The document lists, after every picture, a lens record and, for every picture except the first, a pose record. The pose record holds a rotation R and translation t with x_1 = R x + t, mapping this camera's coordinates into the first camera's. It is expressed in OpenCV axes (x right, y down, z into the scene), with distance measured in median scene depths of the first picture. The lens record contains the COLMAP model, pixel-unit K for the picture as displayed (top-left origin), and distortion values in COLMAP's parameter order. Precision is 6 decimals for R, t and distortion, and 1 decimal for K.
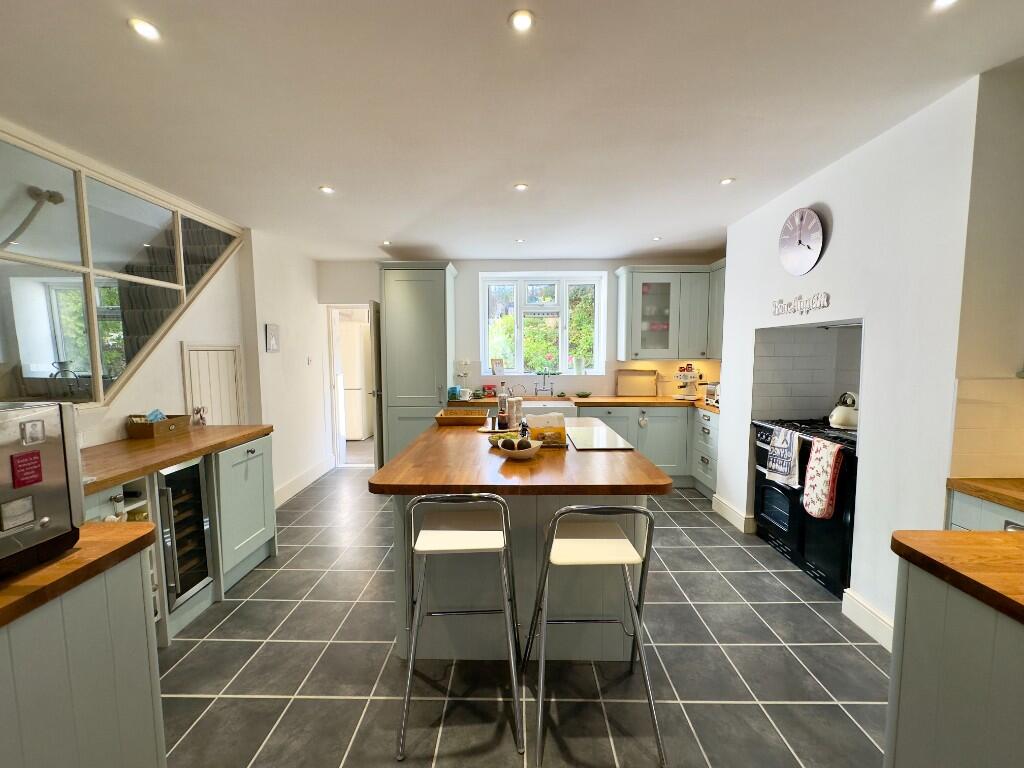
lens RADIAL K [[409.3, 0, 509.9], [0, 409.3, 383.8], [0, 0, 1]] dist [-0.001998, 0.000412]
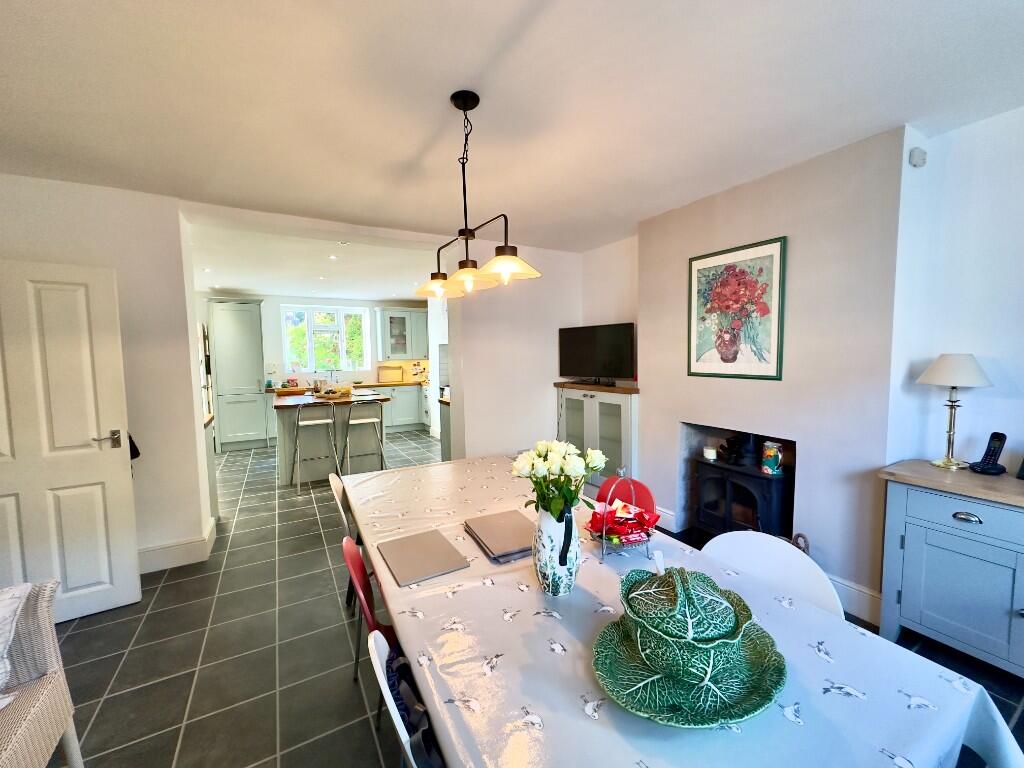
lens RADIAL K [[409.3, 0, 509.9], [0, 409.3, 383.8], [0, 0, 1]] dist [-0.001998, 0.000412]
pose [[0.860760, -0.046386, 0.506893, -0.134061], [0.053356, 0.998575, 0.000775, 0.067376], [-0.506207, 0.026379, 0.862009, -0.757613]]
